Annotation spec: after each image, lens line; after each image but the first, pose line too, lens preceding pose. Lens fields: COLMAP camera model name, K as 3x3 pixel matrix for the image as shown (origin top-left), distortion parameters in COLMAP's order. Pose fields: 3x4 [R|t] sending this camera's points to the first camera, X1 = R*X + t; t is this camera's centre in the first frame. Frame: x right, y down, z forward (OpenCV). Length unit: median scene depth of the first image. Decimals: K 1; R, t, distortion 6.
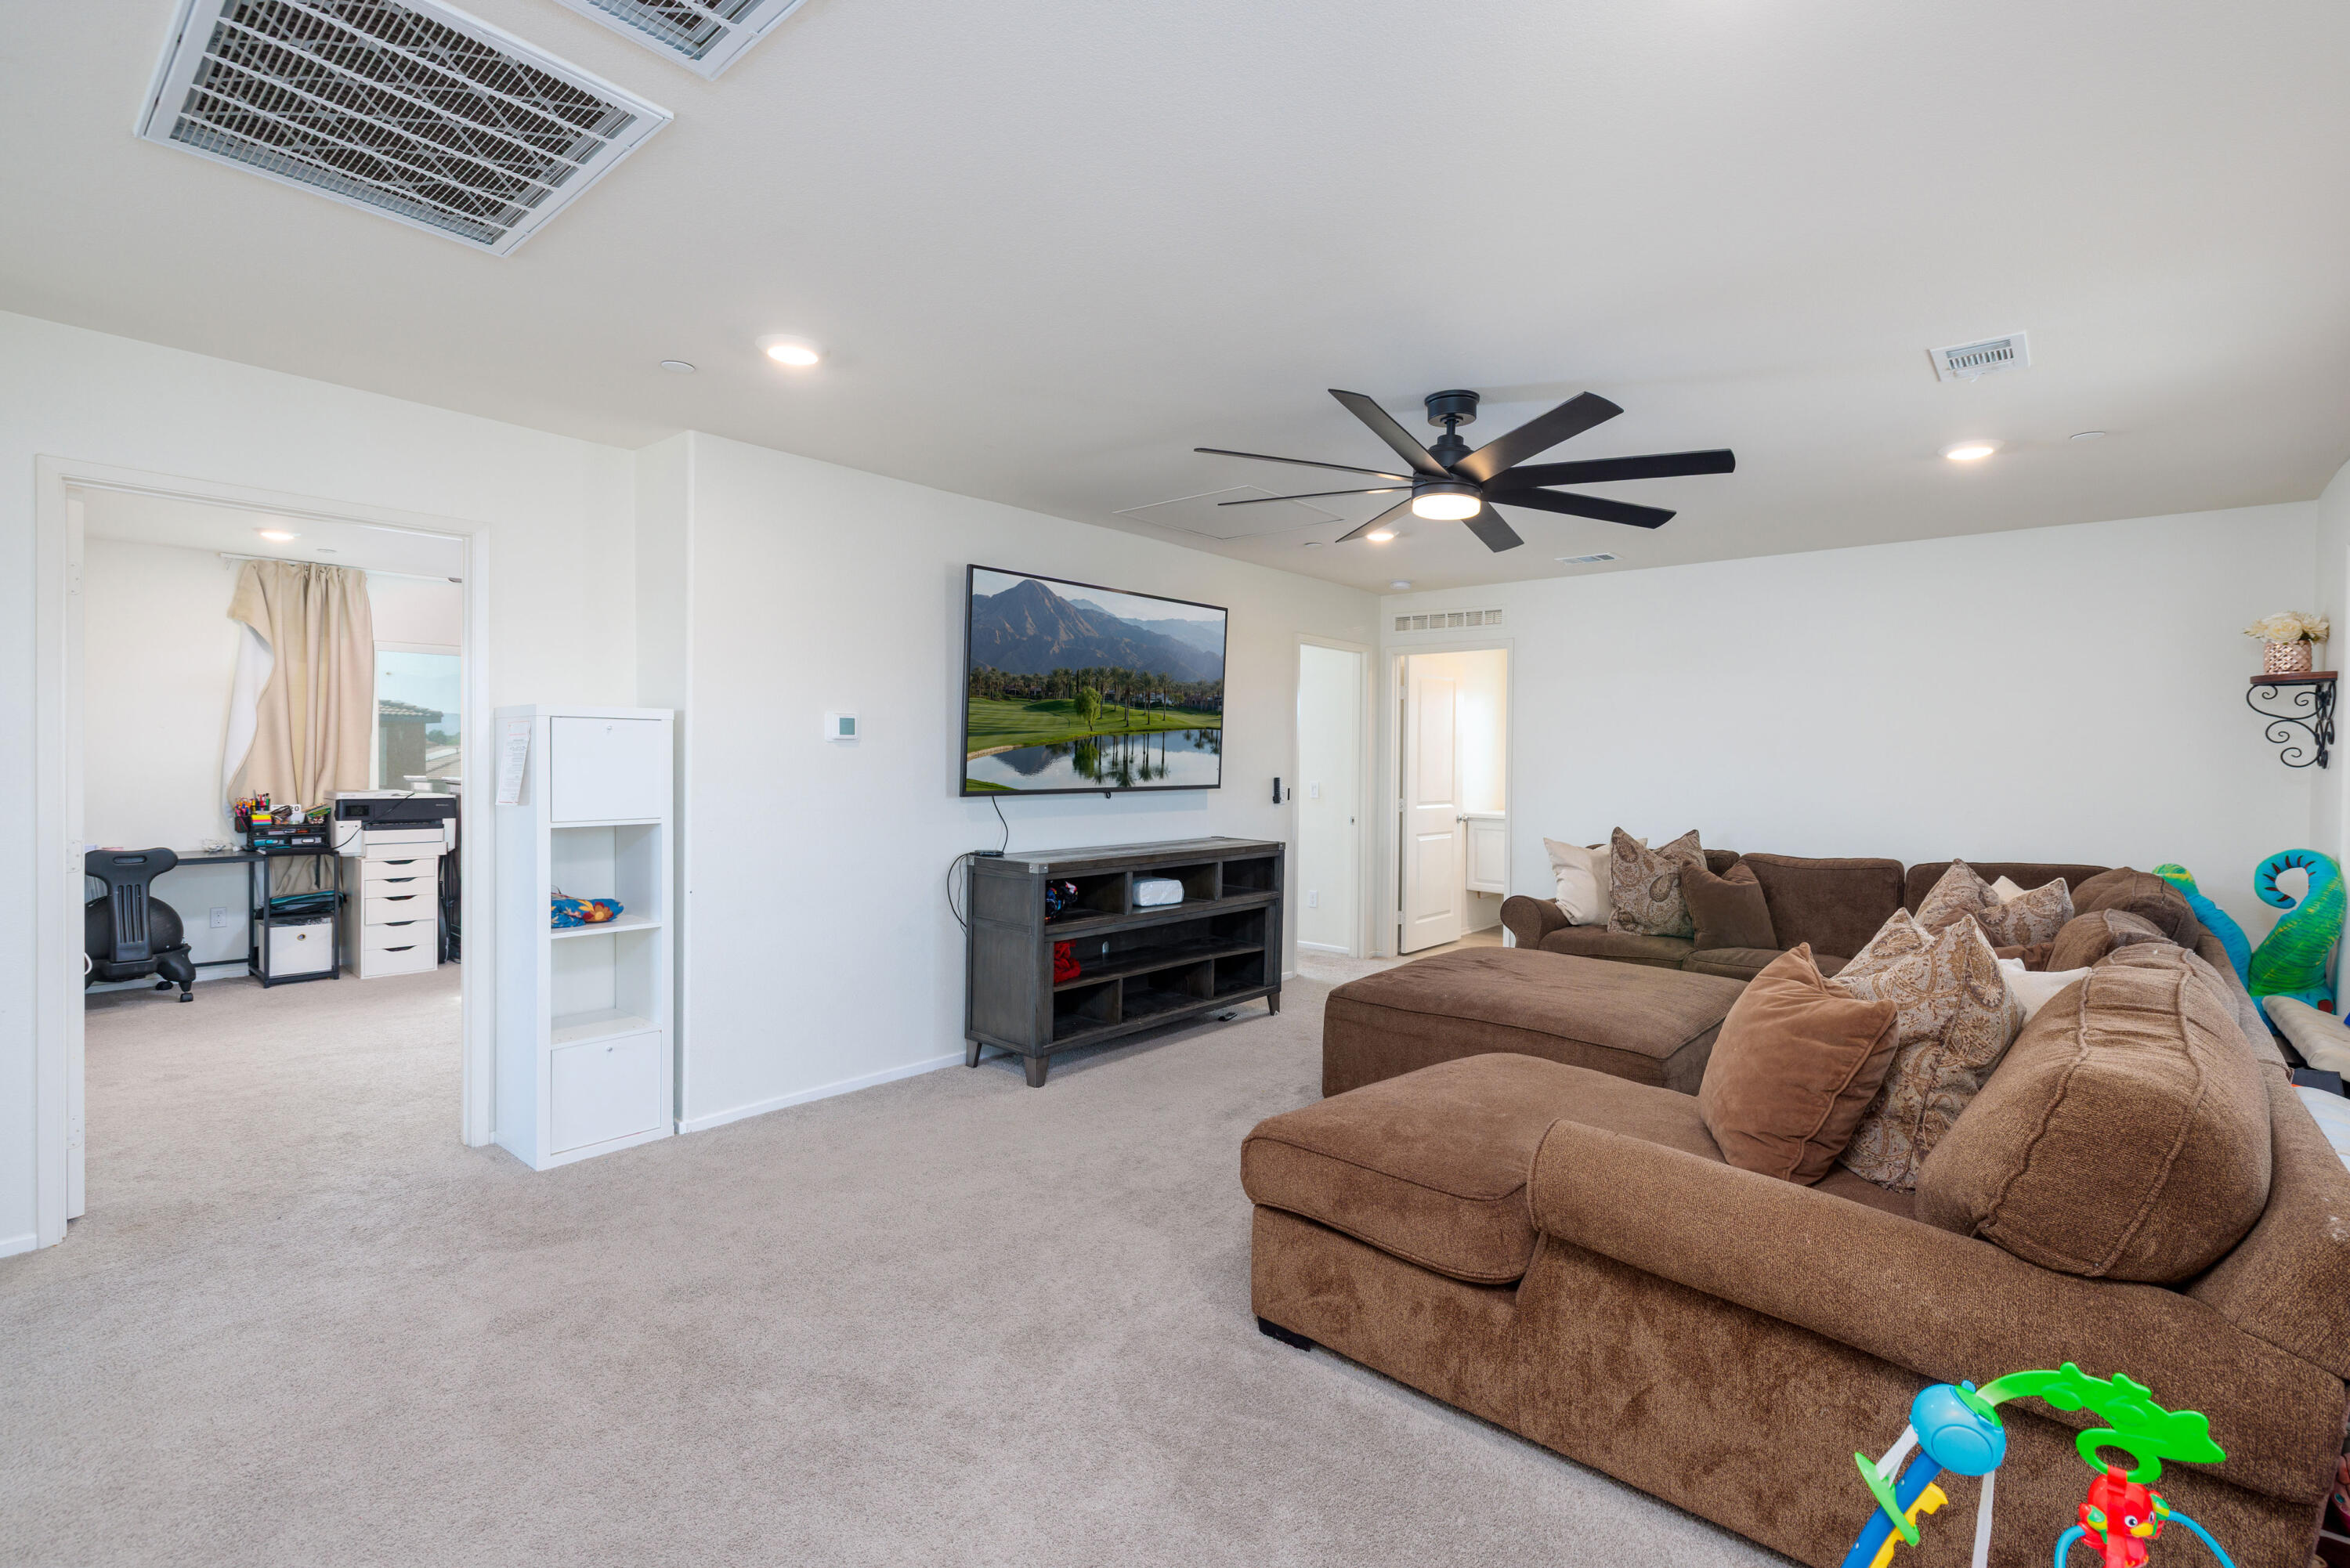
lens RADIAL K [[1005.9, 0, 1182.7], [0, 1005.9, 766.0], [0, 0, 1]] dist [0.002813, -0.000290]
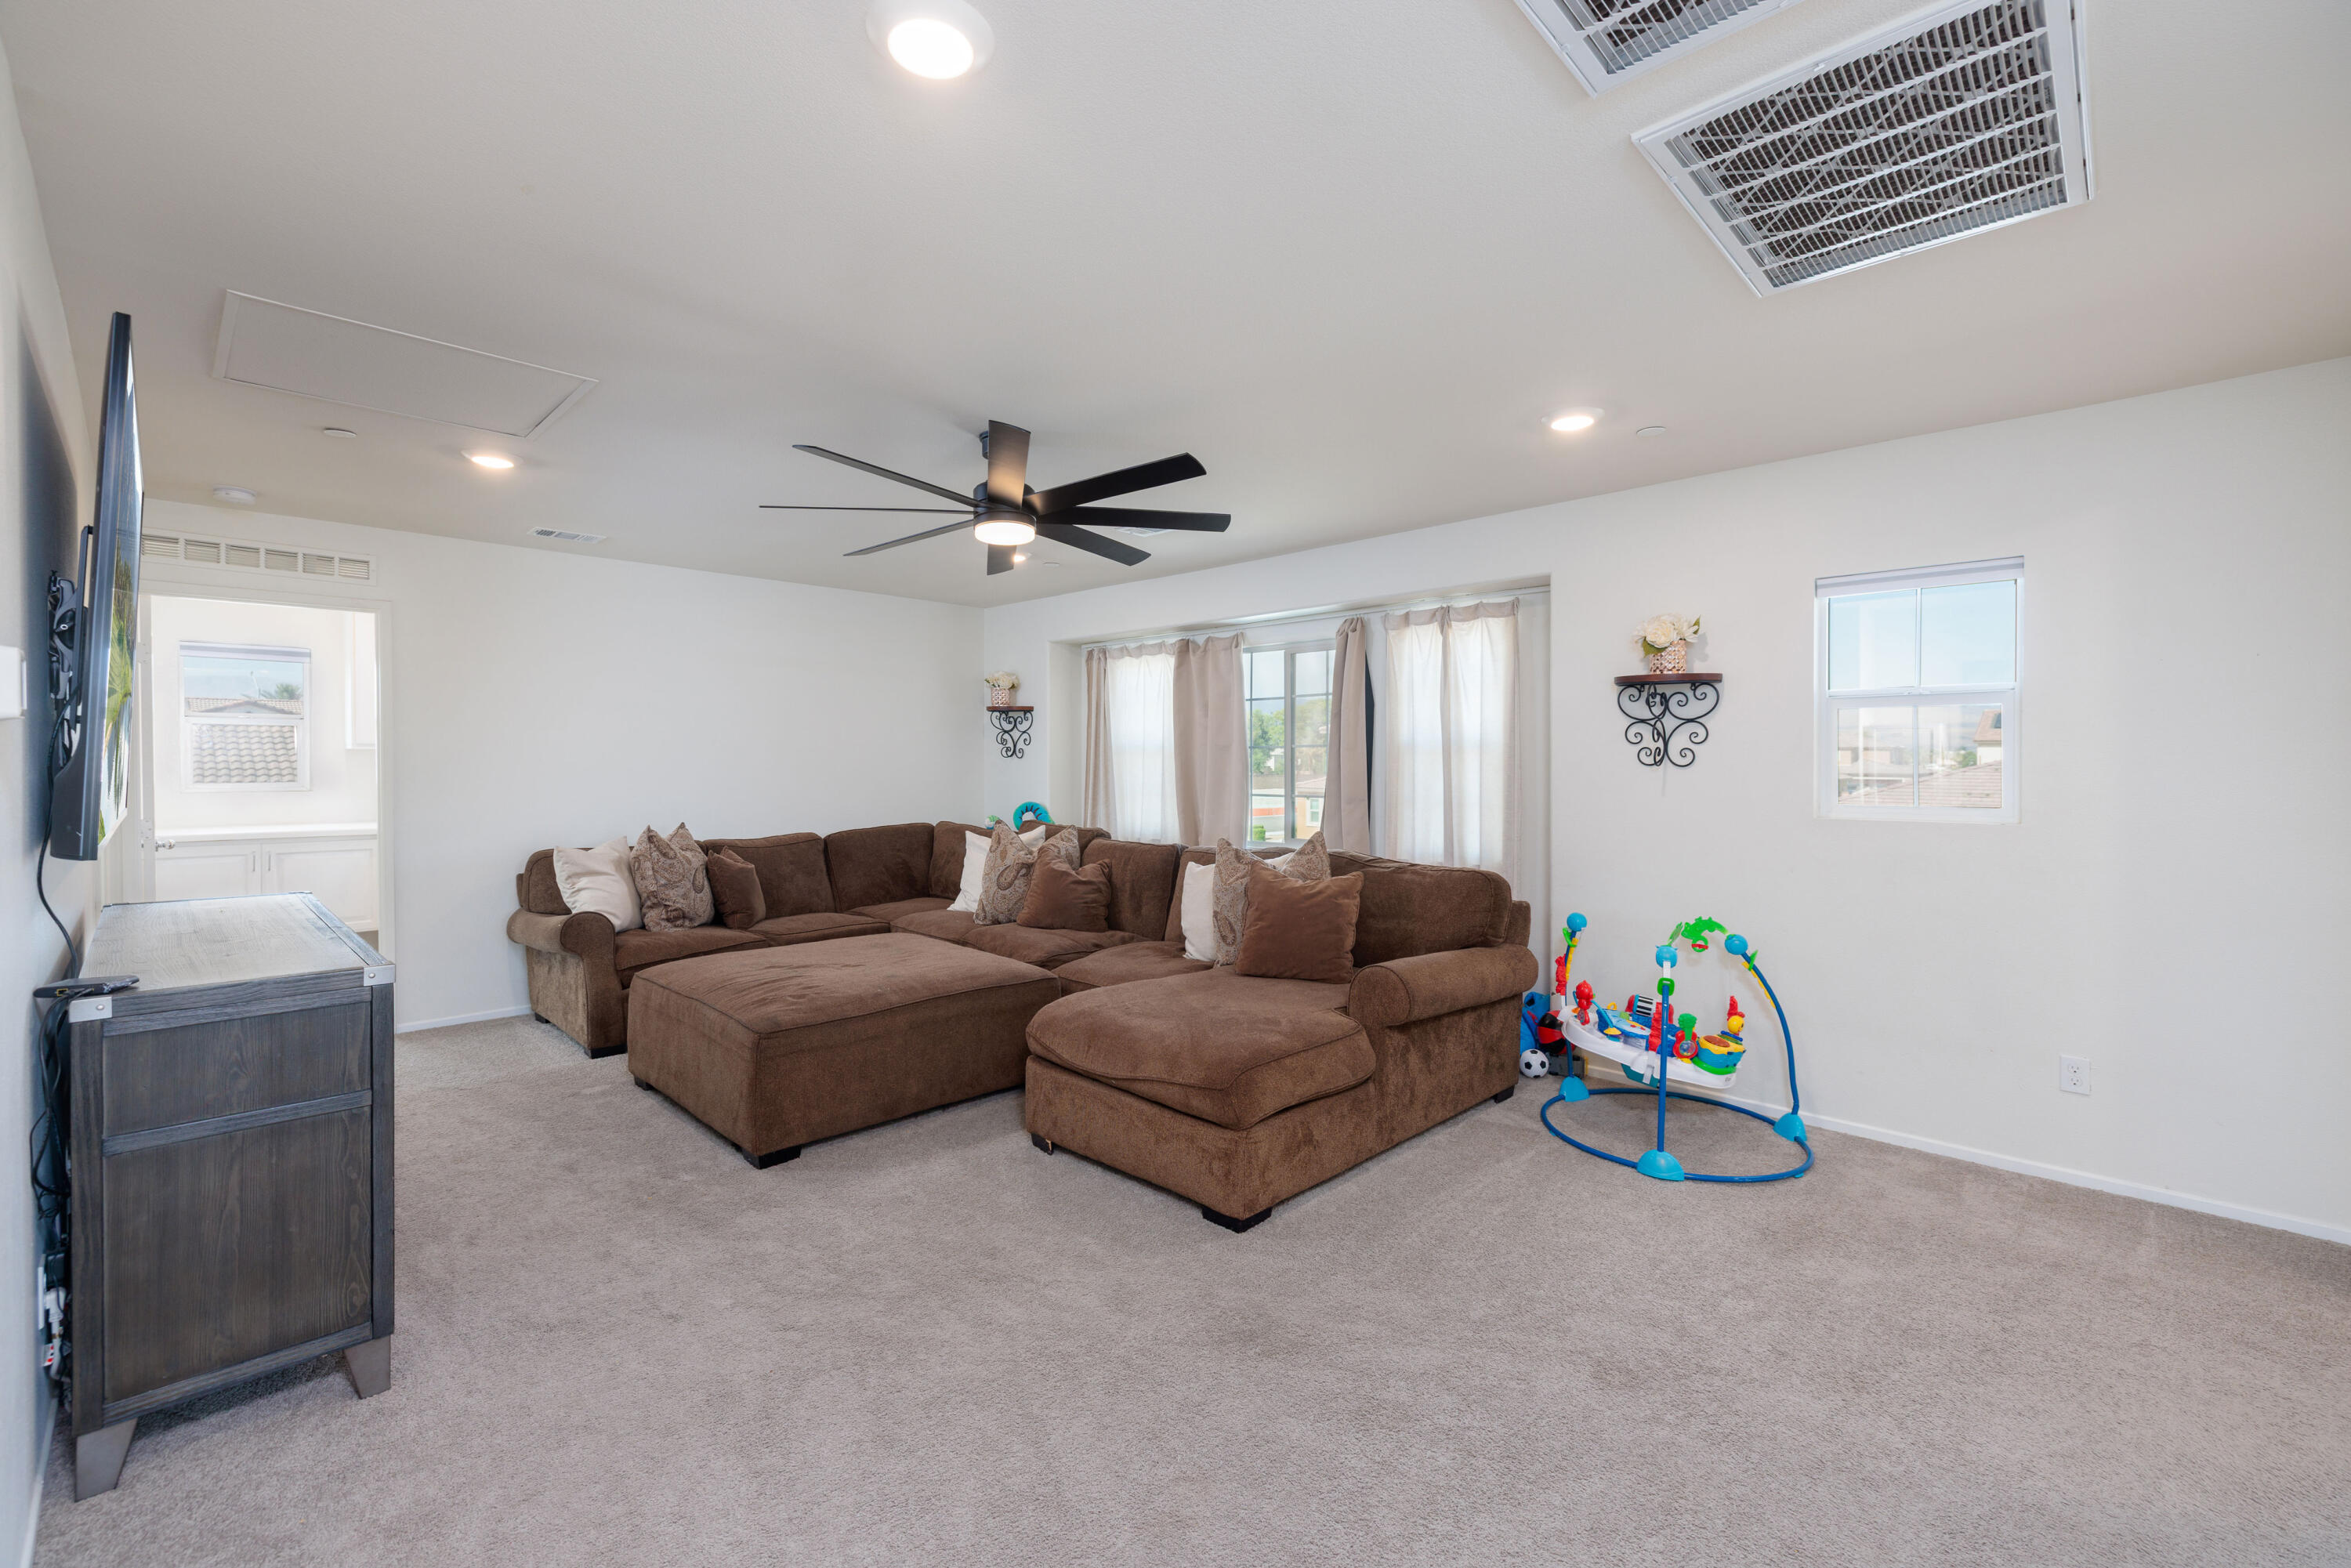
lens RADIAL K [[1006.3, 0, 1161.9], [0, 1006.3, 757.6], [0, 0, 1]] dist [0.002813, -0.000290]
pose [[0.081366, -0.013744, 0.996590, -1.722310], [0.005904, 0.999894, 0.013307, -0.055802], [-0.996667, 0.004801, 0.081438, 1.468355]]
